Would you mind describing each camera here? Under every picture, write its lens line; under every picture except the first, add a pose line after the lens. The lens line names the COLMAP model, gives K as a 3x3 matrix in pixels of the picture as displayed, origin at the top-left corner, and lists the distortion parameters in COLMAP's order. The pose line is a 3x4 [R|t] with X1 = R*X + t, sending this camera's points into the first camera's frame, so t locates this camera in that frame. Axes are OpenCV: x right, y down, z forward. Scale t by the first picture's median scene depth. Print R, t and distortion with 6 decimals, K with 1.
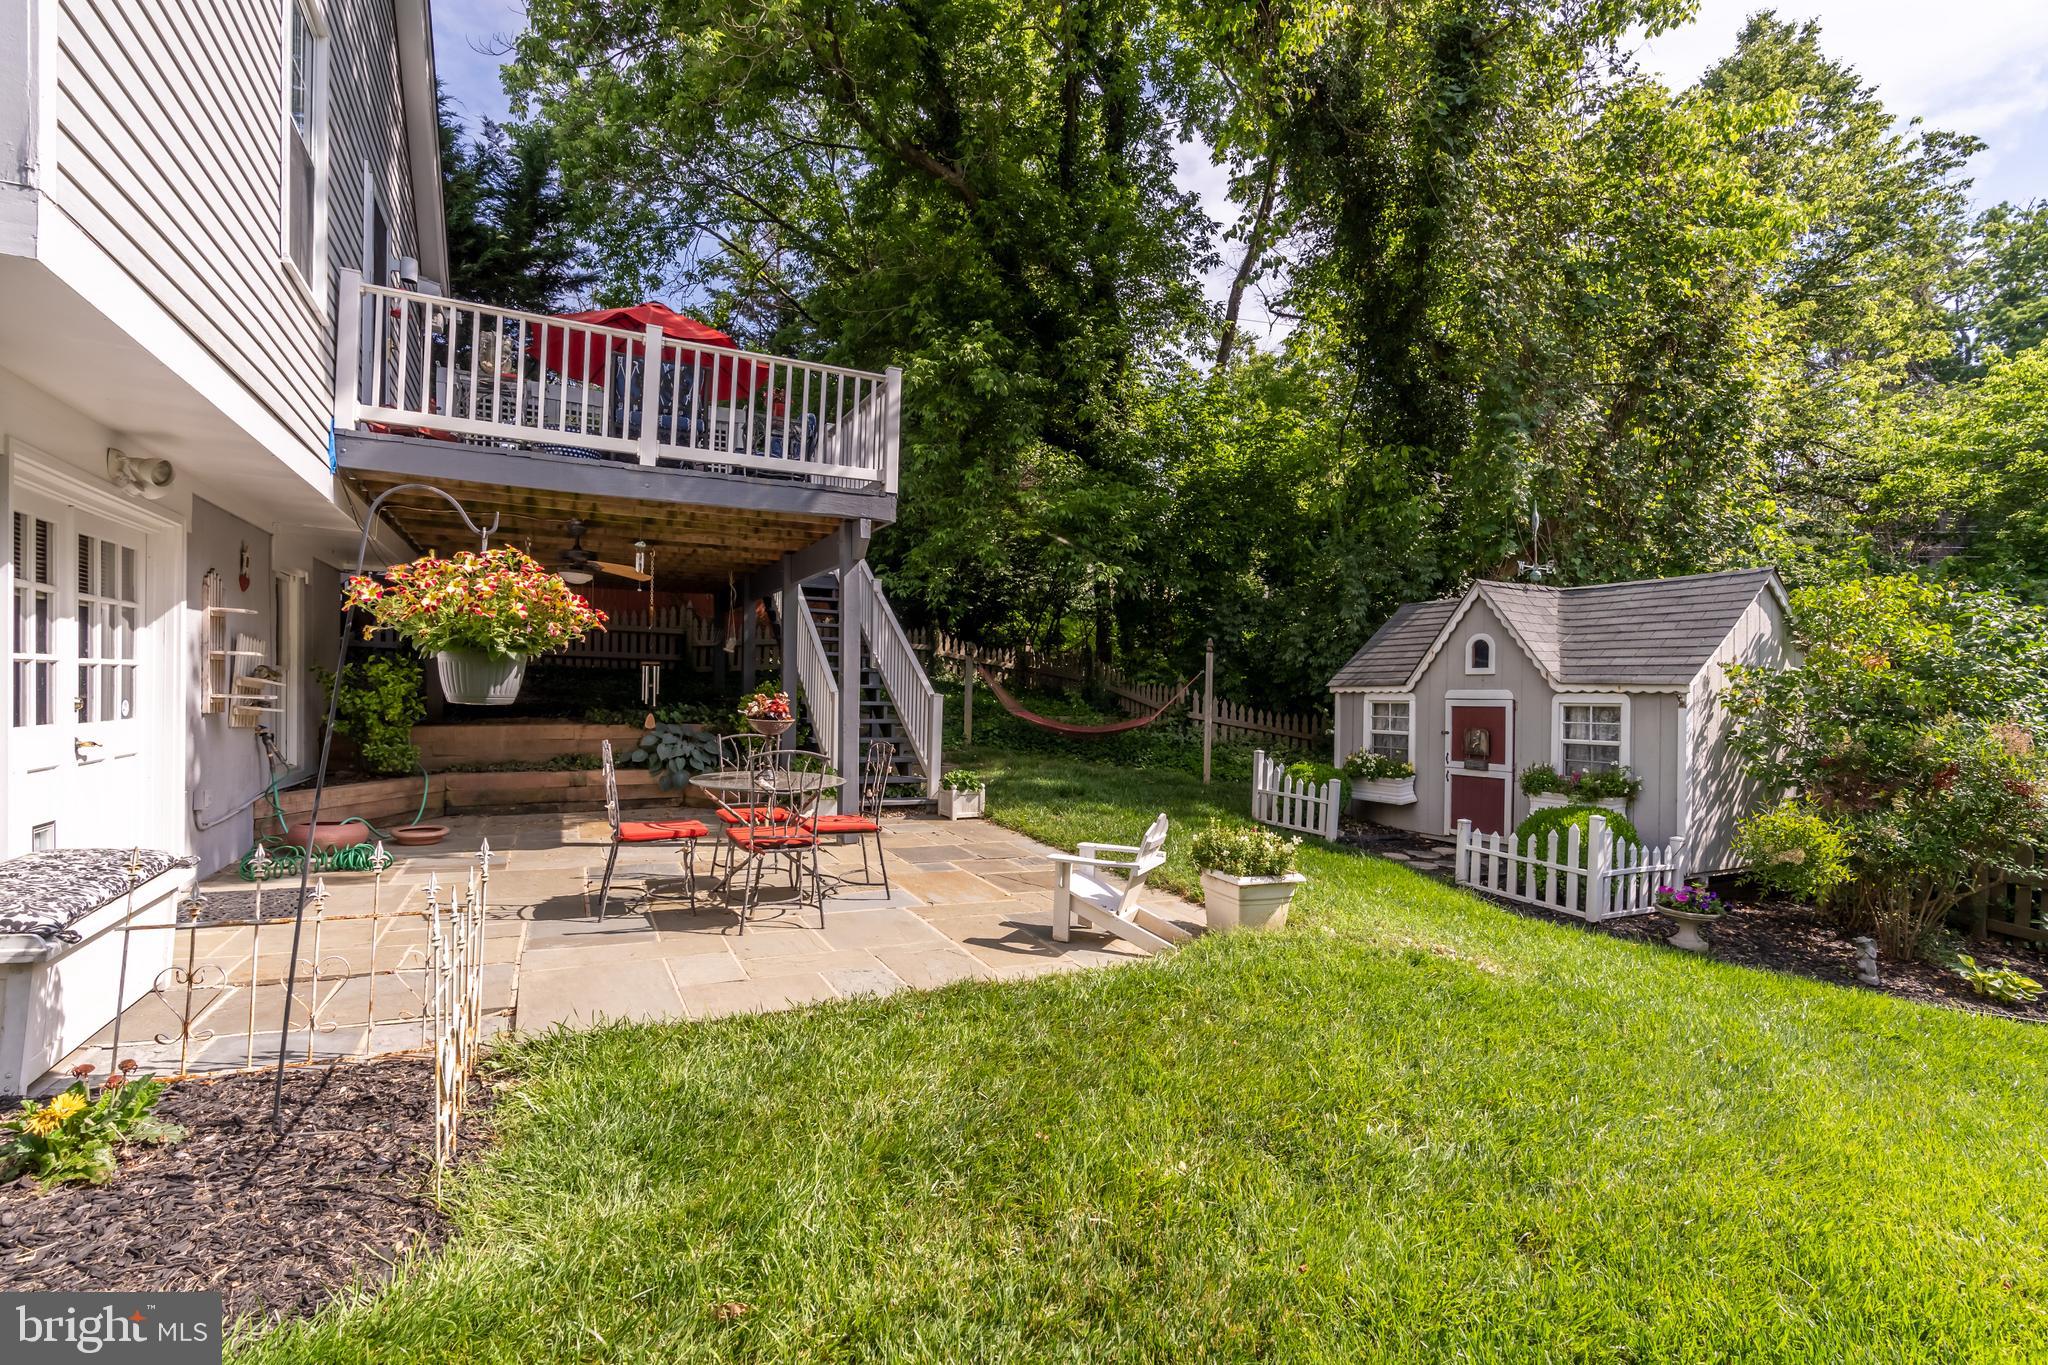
lens RADIAL K [[941.6, 0, 1024.0], [0, 941.6, 682.5], [0, 0, 1]] dist [-0.015405, -0.000145]
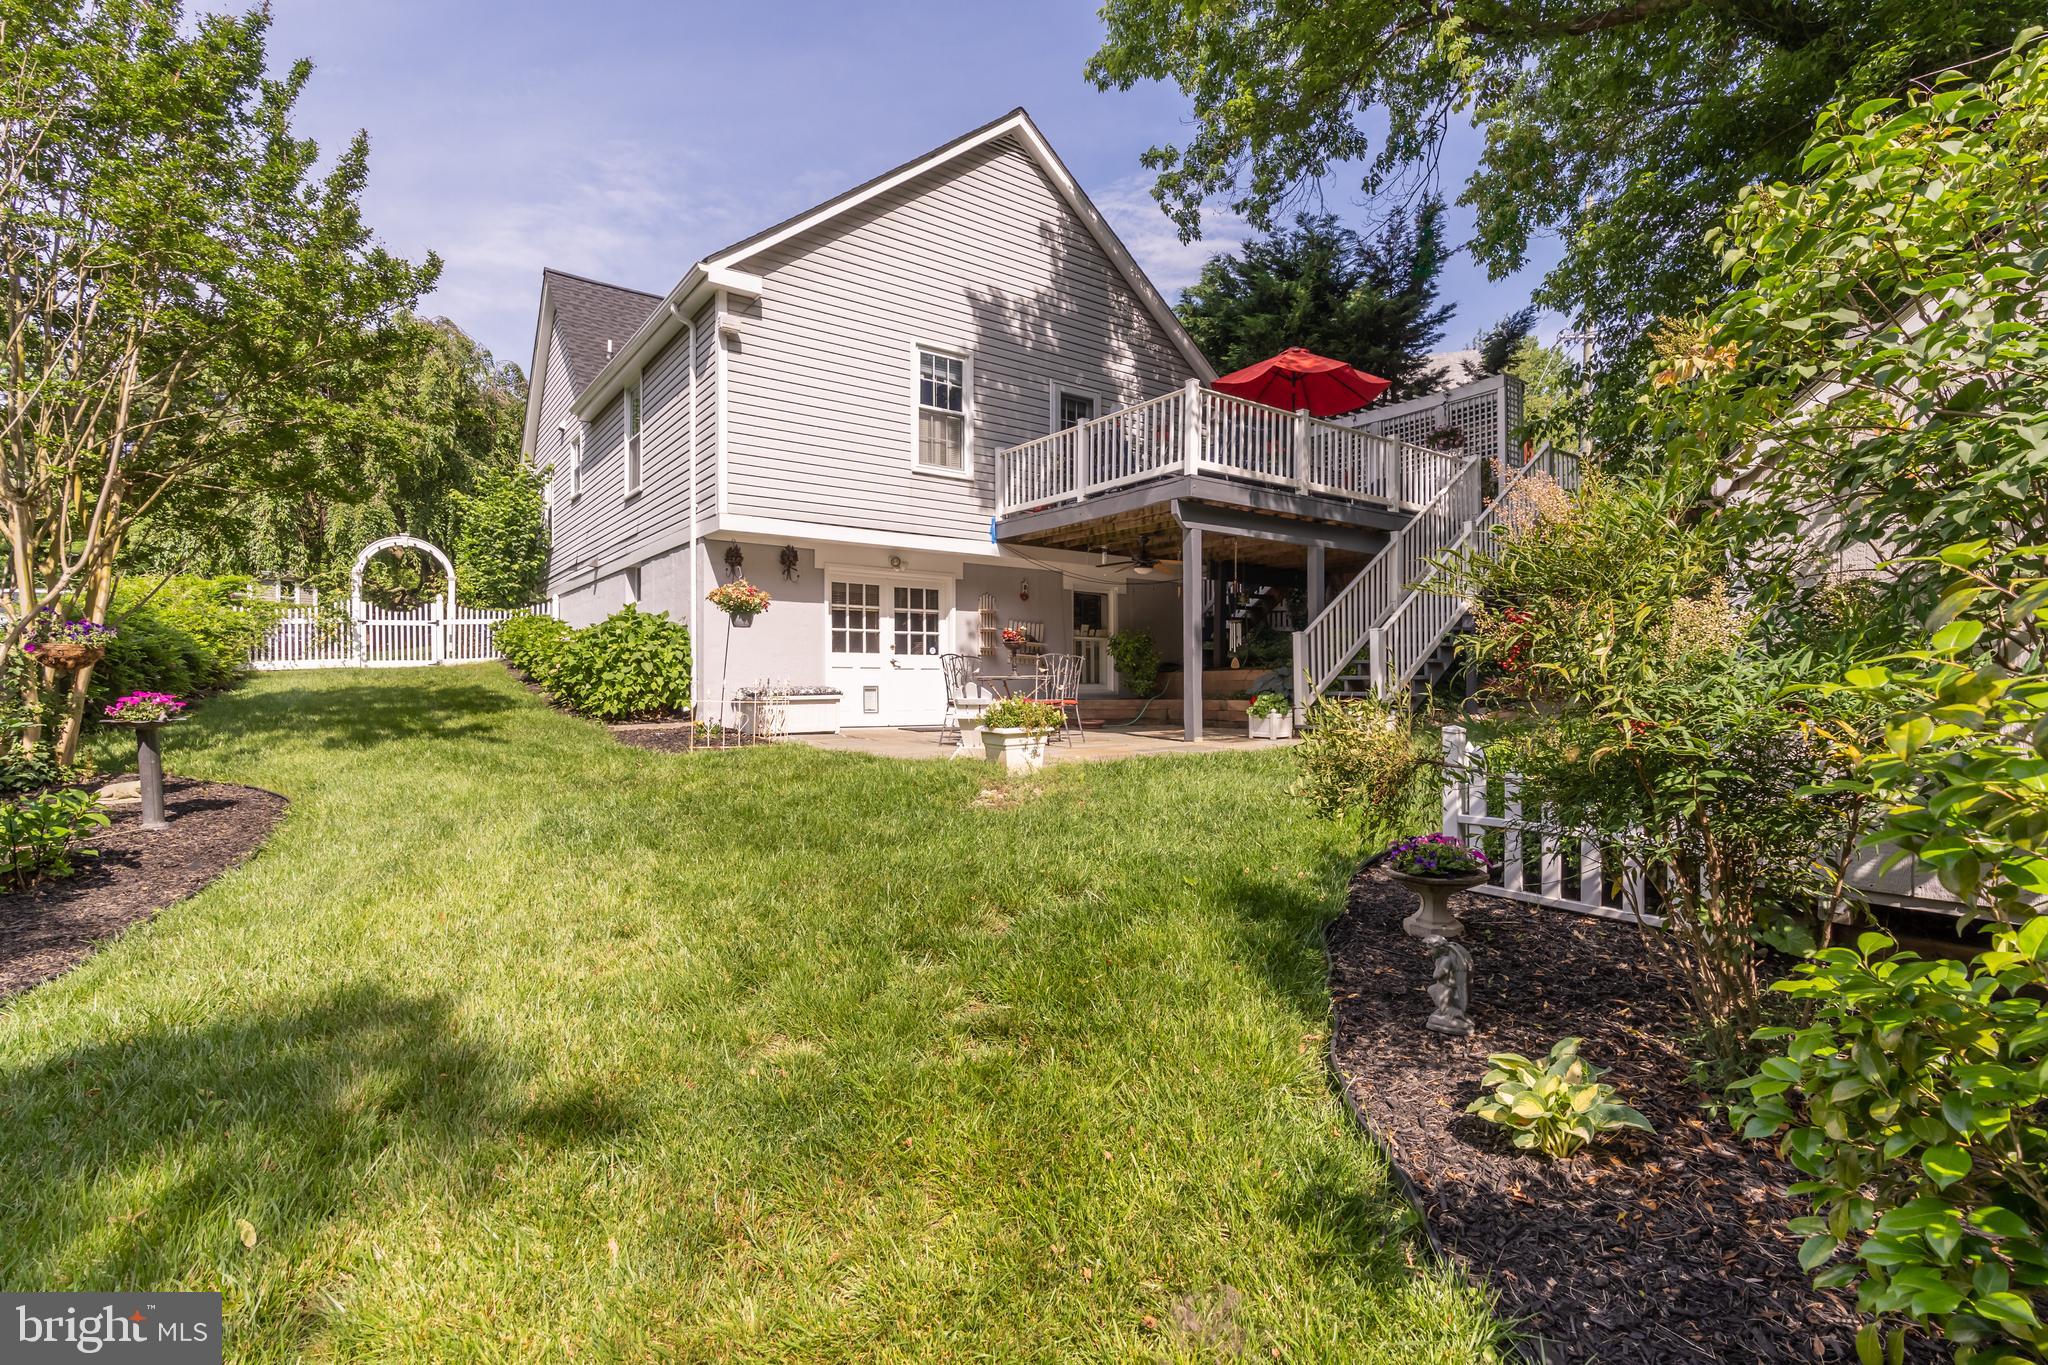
lens RADIAL K [[943.8, 0, 1044.0], [0, 943.8, 692.7], [0, 0, 1]] dist [-0.014186, -0.000051]
pose [[0.174545, -0.010815, -0.984590, 1.175013], [0.010709, 0.999901, -0.009085, 0.119485], [0.984591, -0.008958, 0.174643, 0.595202]]
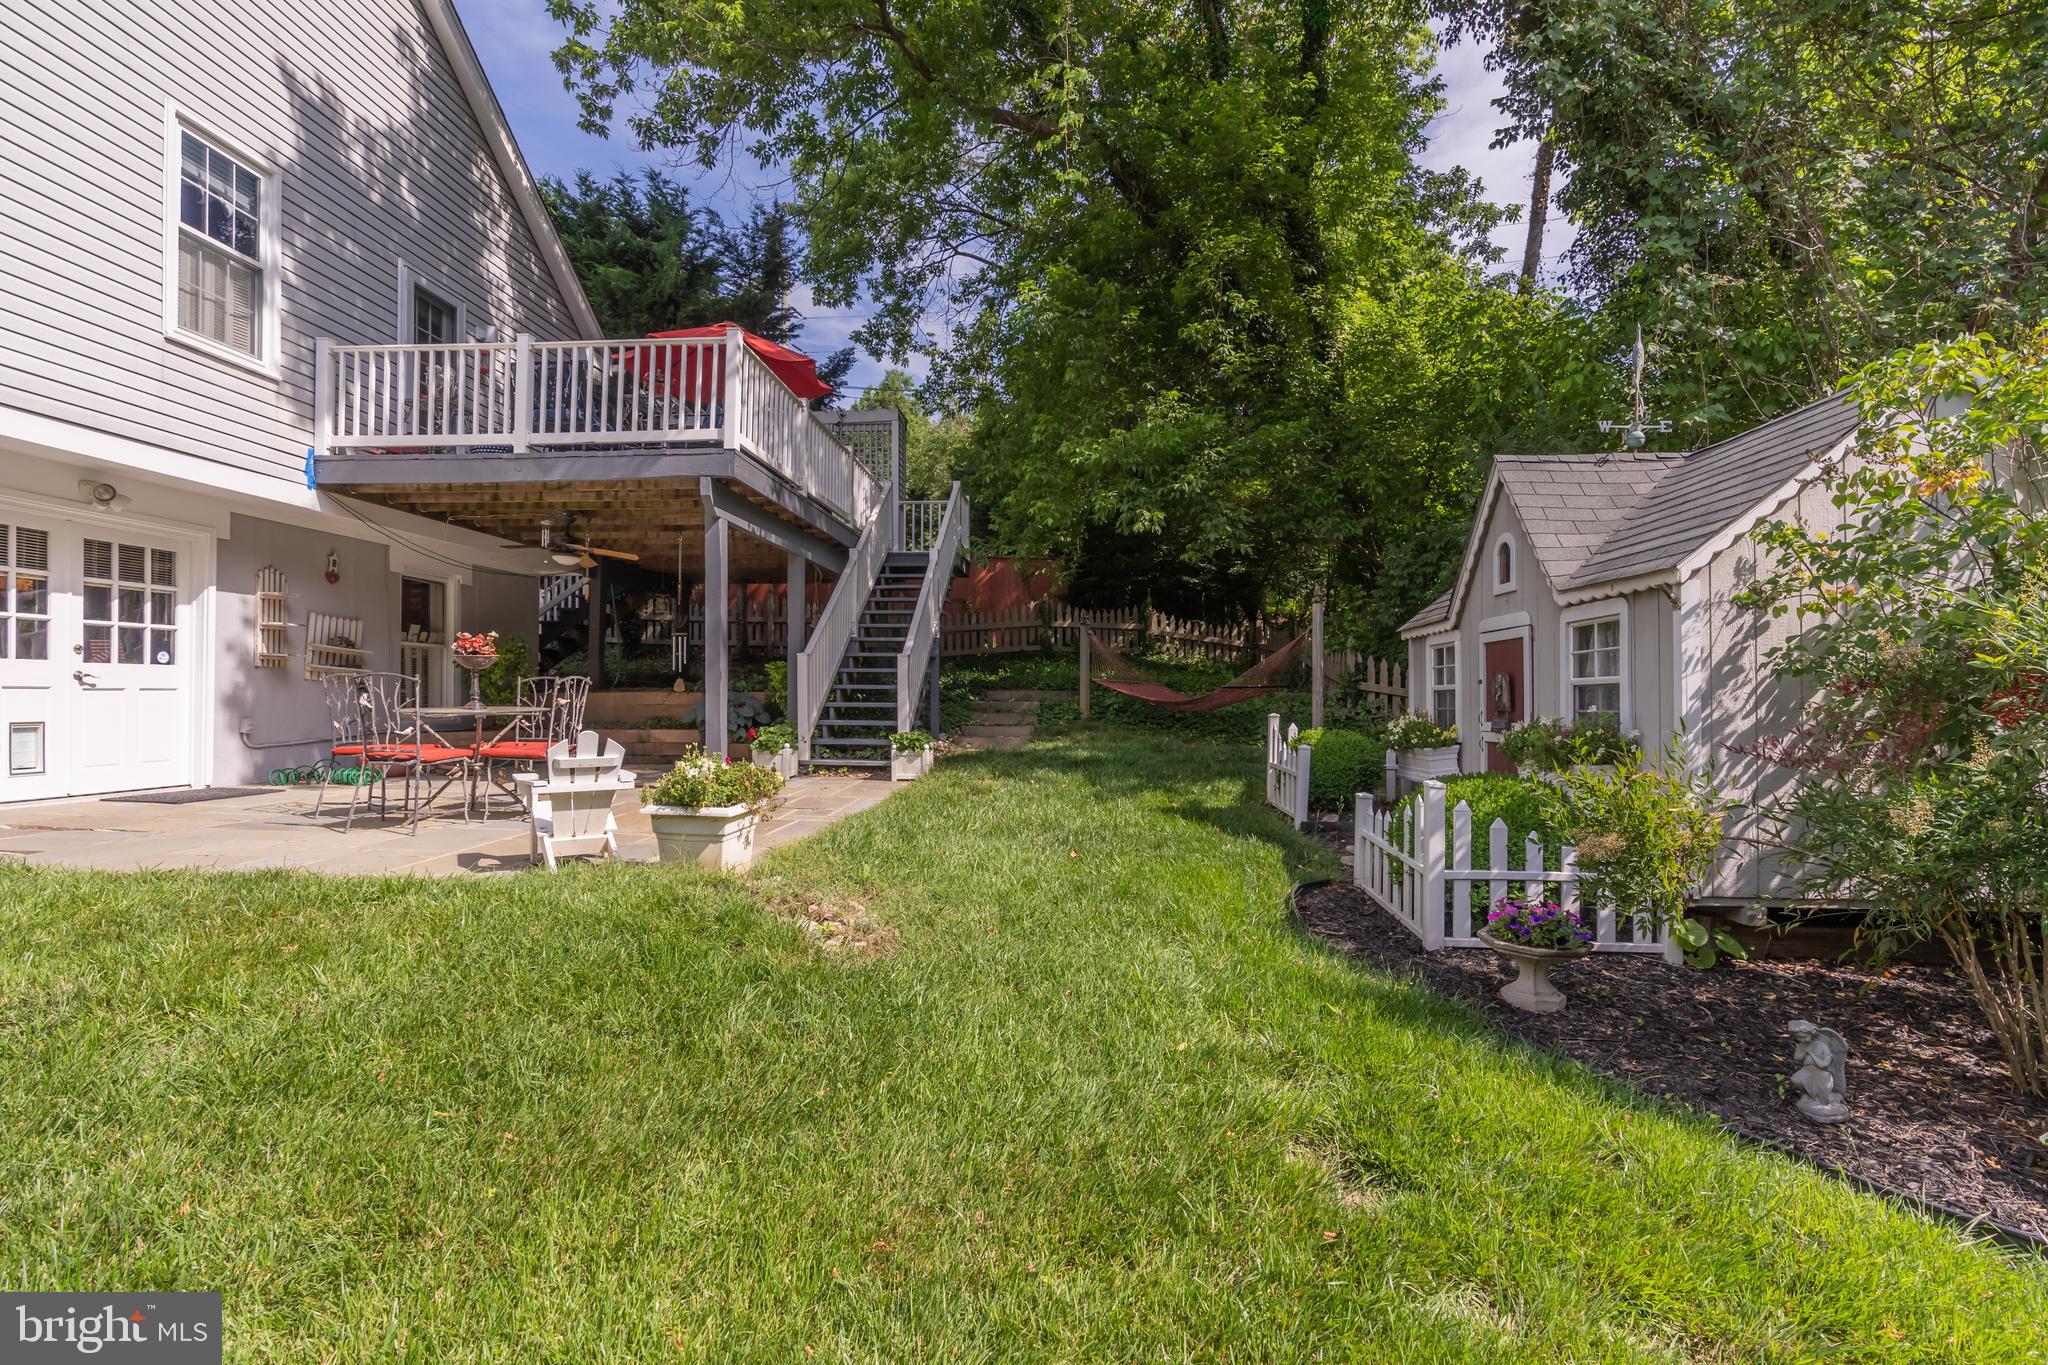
lens RADIAL K [[925.5, 0, 1032.3], [0, 925.5, 687.0], [0, 0, 1]] dist [-0.005659, 0.000299]
pose [[0.861119, -0.019625, -0.508024, 0.681753], [0.016413, 0.999807, -0.010803, 0.078708], [0.508138, 0.000965, 0.861275, 0.310015]]
